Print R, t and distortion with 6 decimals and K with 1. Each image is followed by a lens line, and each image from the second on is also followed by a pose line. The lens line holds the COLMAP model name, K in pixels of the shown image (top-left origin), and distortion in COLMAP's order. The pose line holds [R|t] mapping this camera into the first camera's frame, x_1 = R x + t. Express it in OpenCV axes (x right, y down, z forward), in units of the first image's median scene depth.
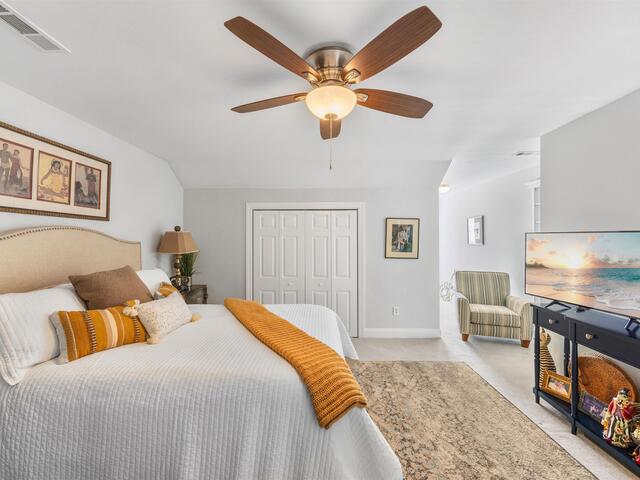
lens RADIAL K [[271.3, 0, 321.0], [0, 271.3, 241.7], [0, 0, 1]] dist [-0.002566, -0.000120]
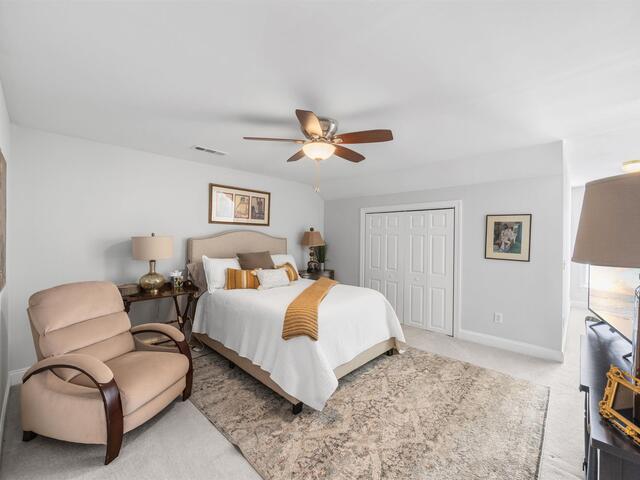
lens RADIAL K [[271.3, 0, 321.0], [0, 271.3, 241.7], [0, 0, 1]] dist [-0.002566, -0.000120]
pose [[0.741321, 0.020472, -0.670838, 0.581475], [-0.014172, 0.999789, 0.014850, -0.003904], [0.671001, -0.001502, 0.741455, -0.082268]]
